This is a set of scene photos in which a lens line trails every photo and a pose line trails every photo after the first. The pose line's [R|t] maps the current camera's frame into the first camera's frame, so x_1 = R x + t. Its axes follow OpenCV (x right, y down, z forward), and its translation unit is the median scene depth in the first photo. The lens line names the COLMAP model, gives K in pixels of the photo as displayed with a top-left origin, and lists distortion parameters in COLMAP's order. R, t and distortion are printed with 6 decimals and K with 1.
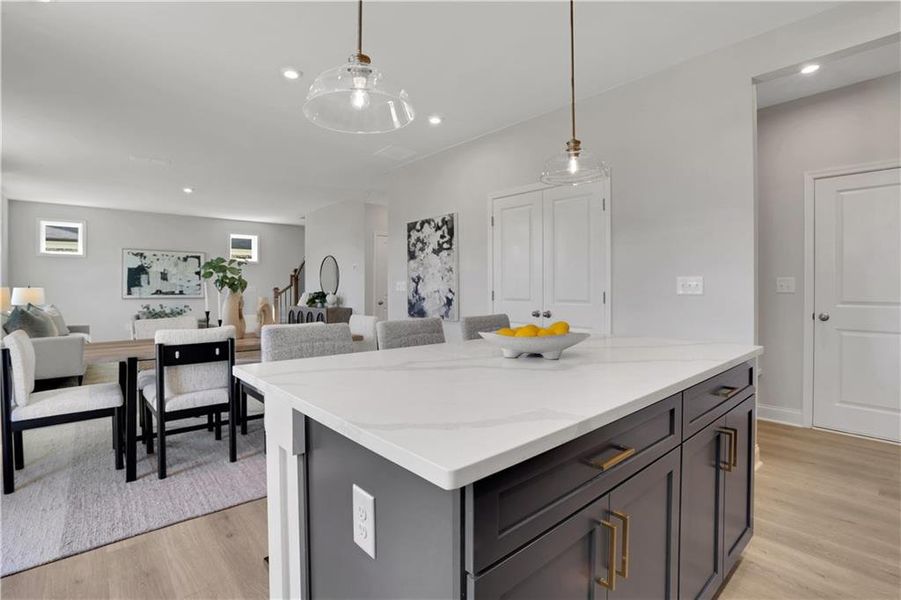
lens RADIAL K [[419.2, 0, 444.1], [0, 419.2, 289.5], [0, 0, 1]] dist [-0.073492, 0.028178]
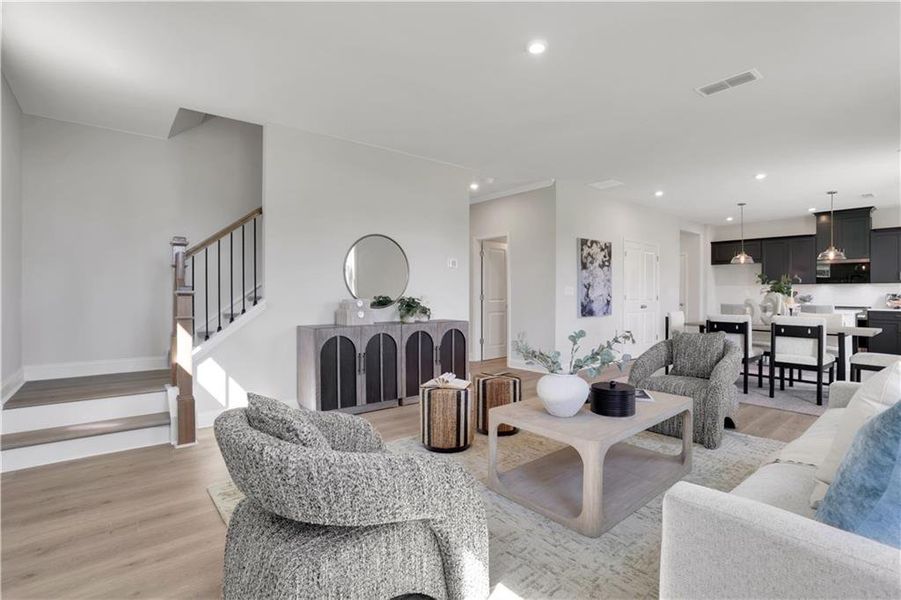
lens RADIAL K [[433.3, 0, 450.5], [0, 433.3, 300.0], [0, 0, 1]] dist [-0.070715, 0.032523]
pose [[0.021786, -0.009736, 0.999715, -1.156743], [0.001108, 0.999952, 0.009714, 0.004405], [-0.999762, 0.000896, 0.021796, 1.179116]]
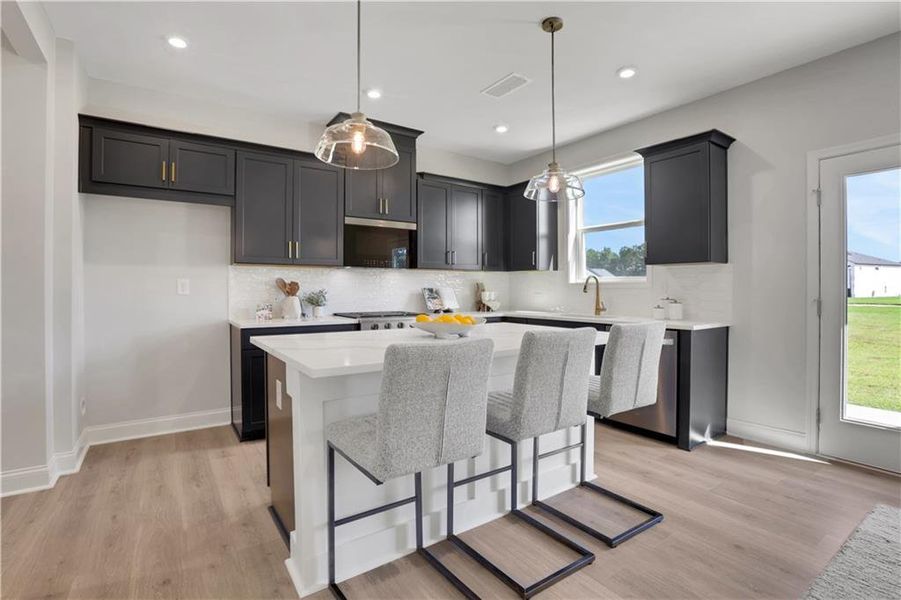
lens RADIAL K [[427.7, 0, 445.9], [0, 427.7, 289.1], [0, 0, 1]] dist [-0.078101, 0.031330]
pose [[-0.993859, 0.002788, 0.110616, 0.014172], [0.002935, 0.999995, 0.001175, 0.000703], [-0.110612, 0.001492, -0.993863, 0.637265]]
